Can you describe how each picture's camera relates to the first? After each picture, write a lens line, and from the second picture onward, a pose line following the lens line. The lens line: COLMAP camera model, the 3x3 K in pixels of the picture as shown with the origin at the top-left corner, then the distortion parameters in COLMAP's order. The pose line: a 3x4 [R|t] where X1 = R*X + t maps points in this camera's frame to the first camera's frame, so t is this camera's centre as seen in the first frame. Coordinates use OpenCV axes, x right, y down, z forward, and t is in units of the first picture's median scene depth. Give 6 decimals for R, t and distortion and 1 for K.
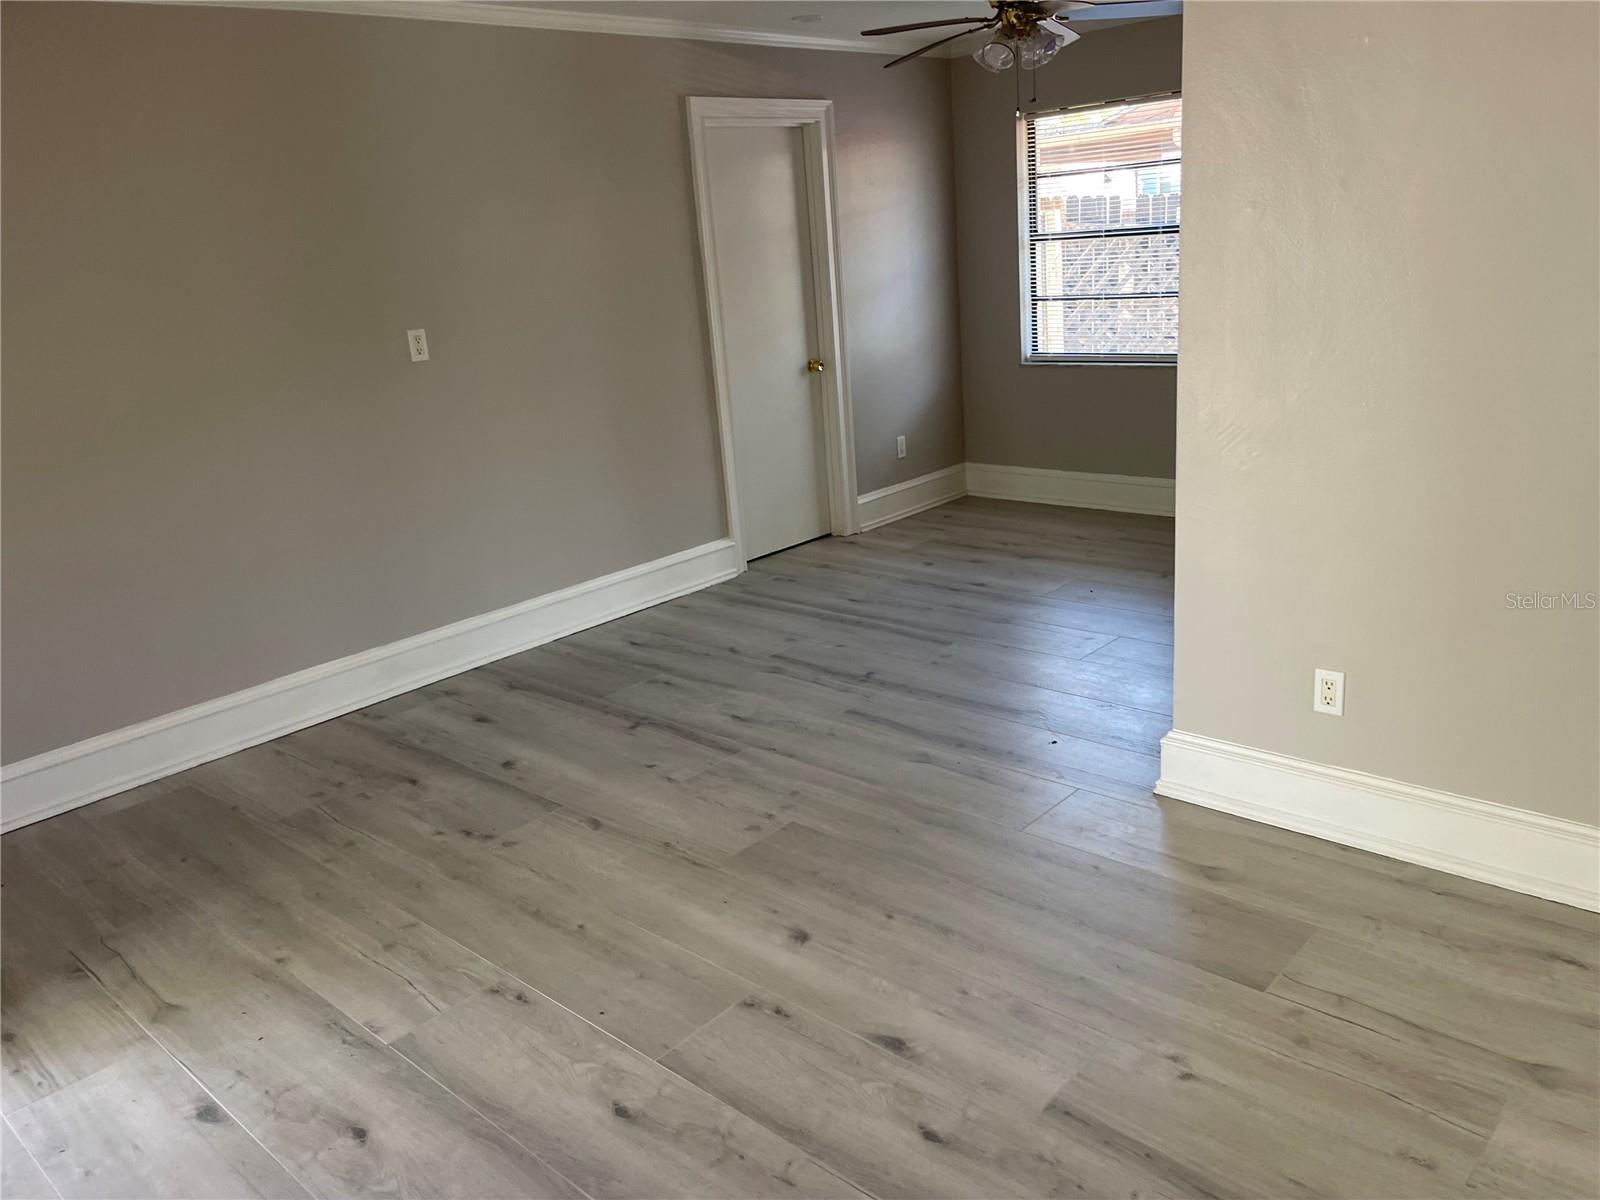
lens RADIAL K [[1210.8, 0, 807.5], [0, 1210.8, 598.8], [0, 0, 1]] dist [0.082717, -0.122572]
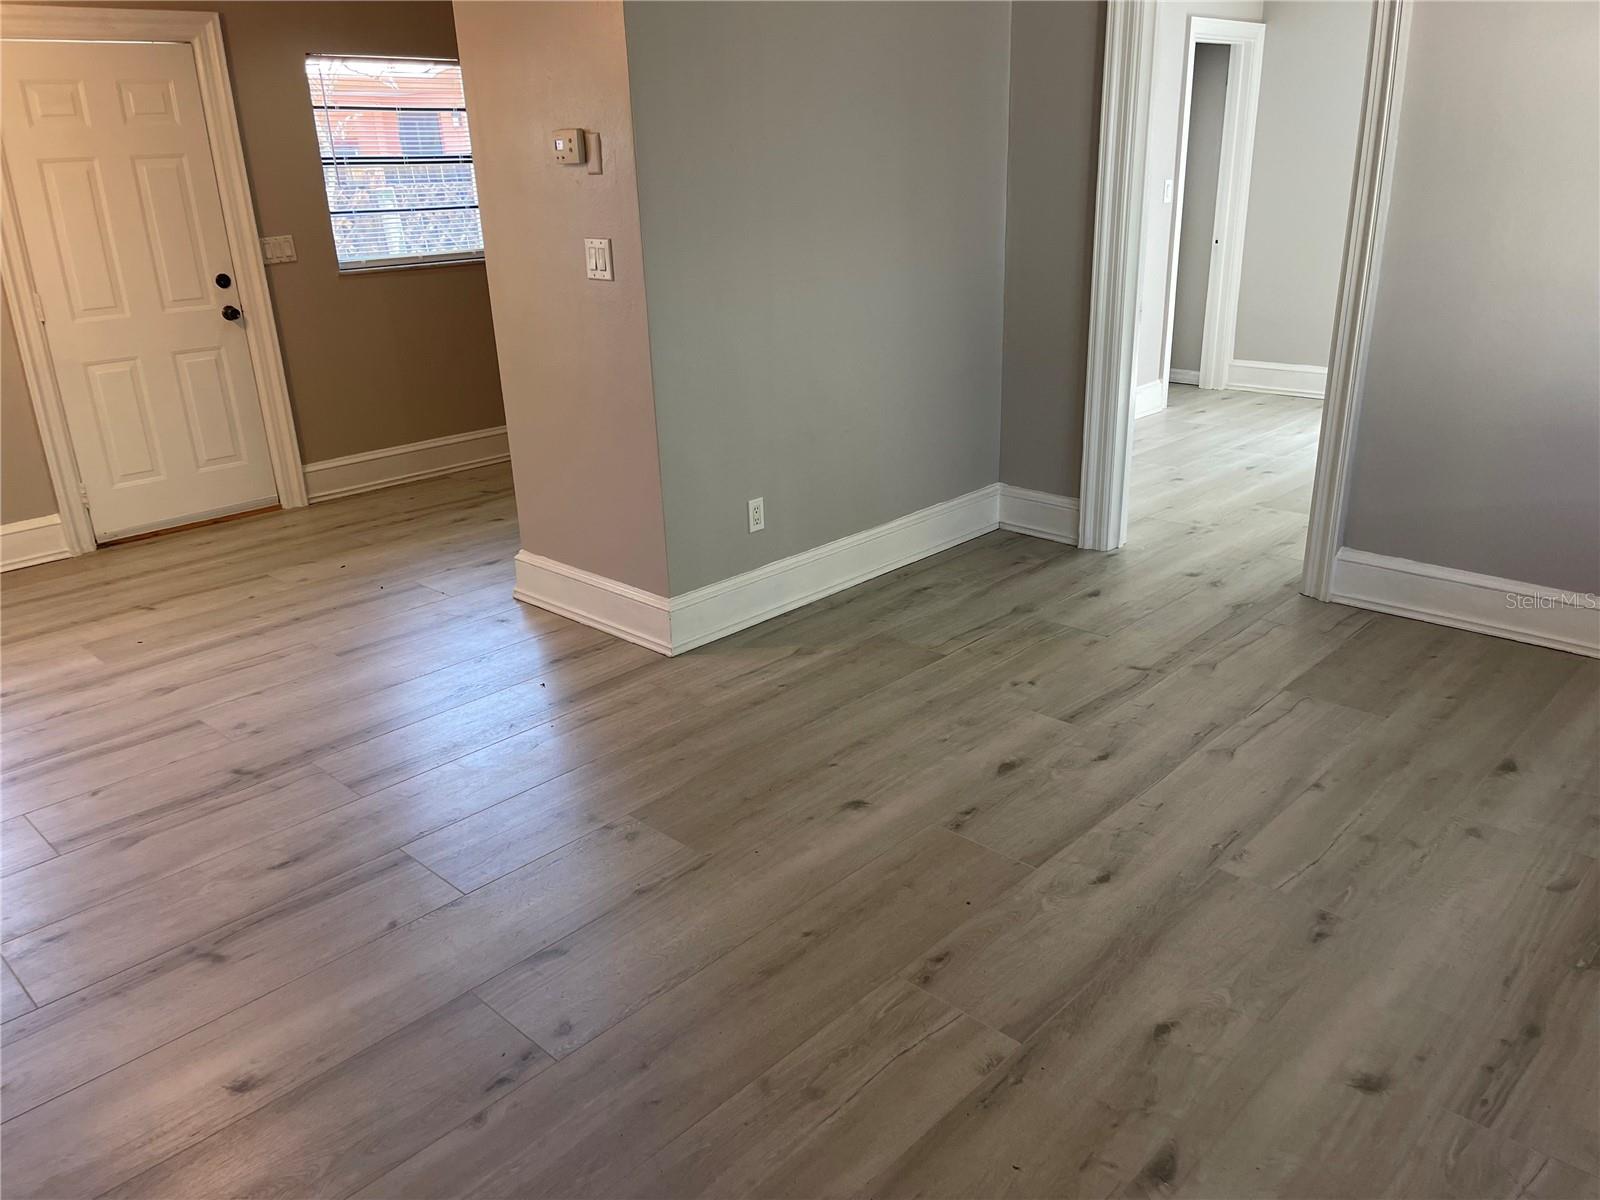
lens RADIAL K [[1210.8, 0, 807.5], [0, 1210.8, 598.8], [0, 0, 1]] dist [0.082717, -0.122572]
pose [[0.024297, -0.273208, 0.961648, -0.852444], [0.319621, 0.913567, 0.251472, -0.151679], [-0.947234, 0.301253, 0.109520, 0.738288]]
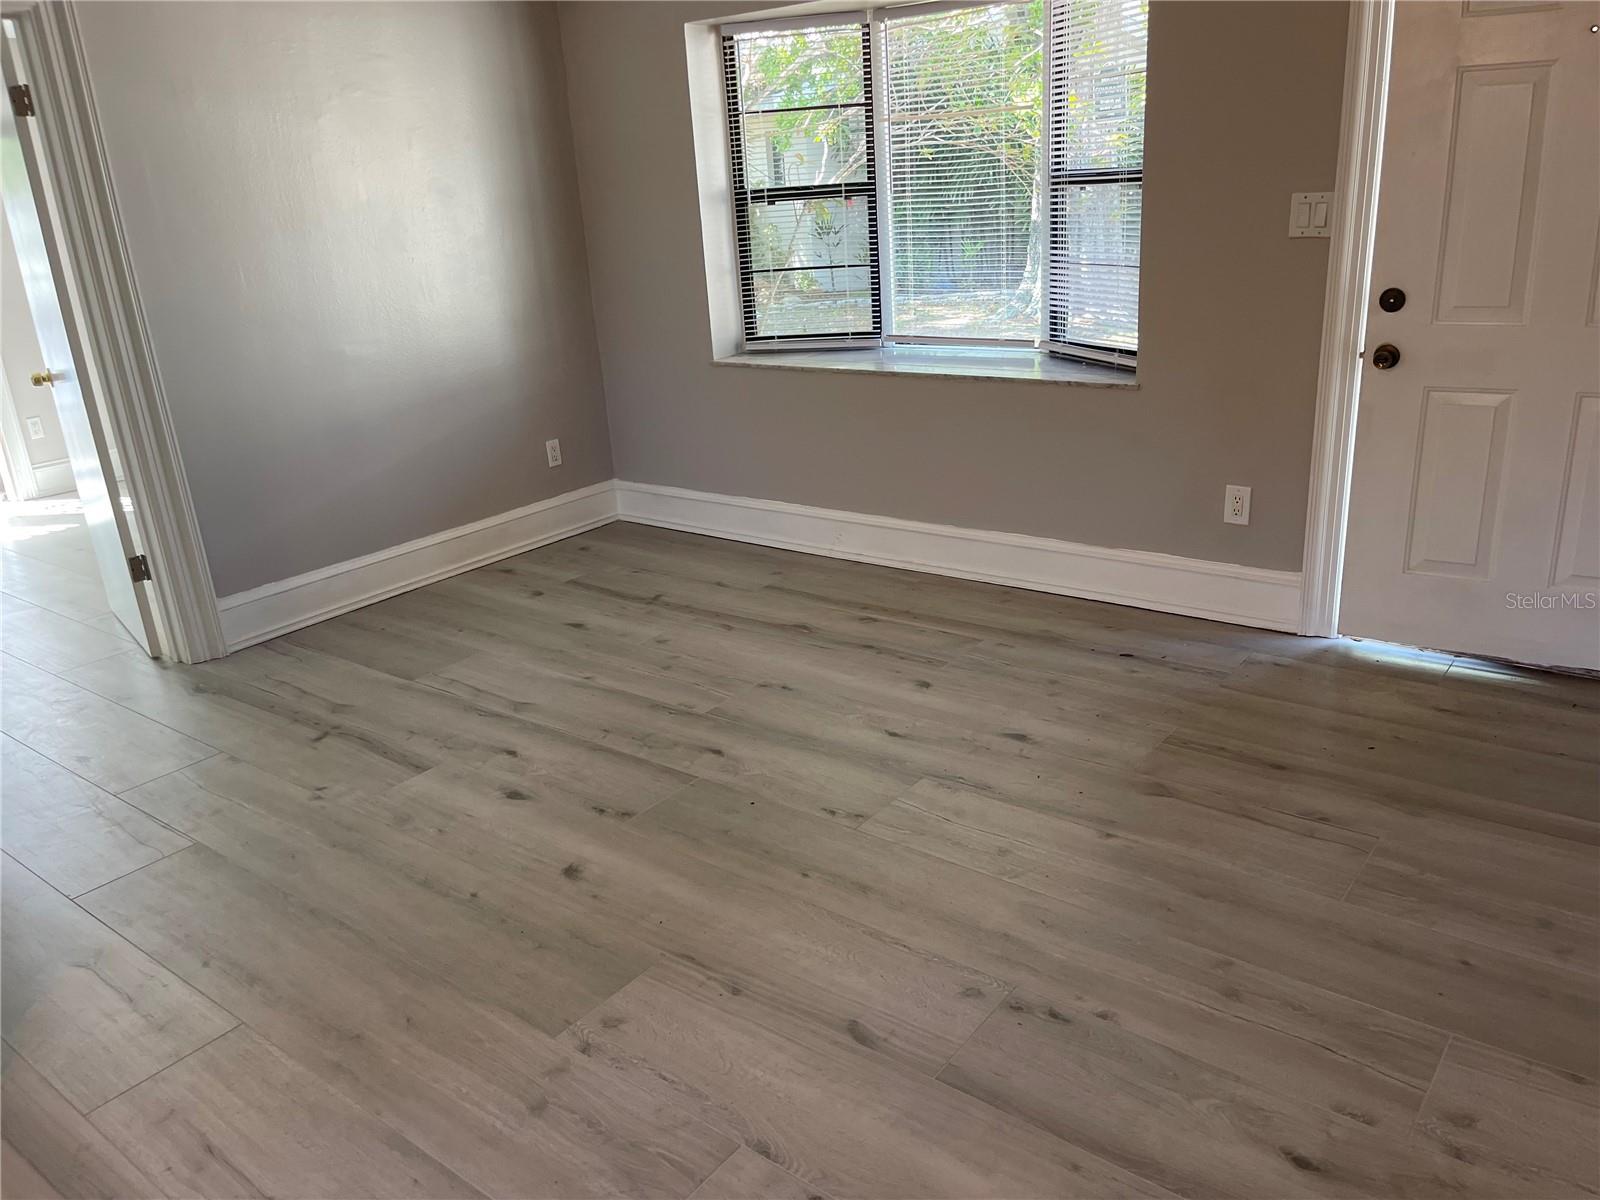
lens RADIAL K [[1210.8, 0, 807.5], [0, 1210.8, 598.8], [0, 0, 1]] dist [0.082717, -0.122572]
pose [[-0.986969, 0.158554, -0.027447, -0.173409], [0.111123, 0.794963, 0.596394, -0.401744], [0.116380, 0.585572, -0.802223, 1.439435]]
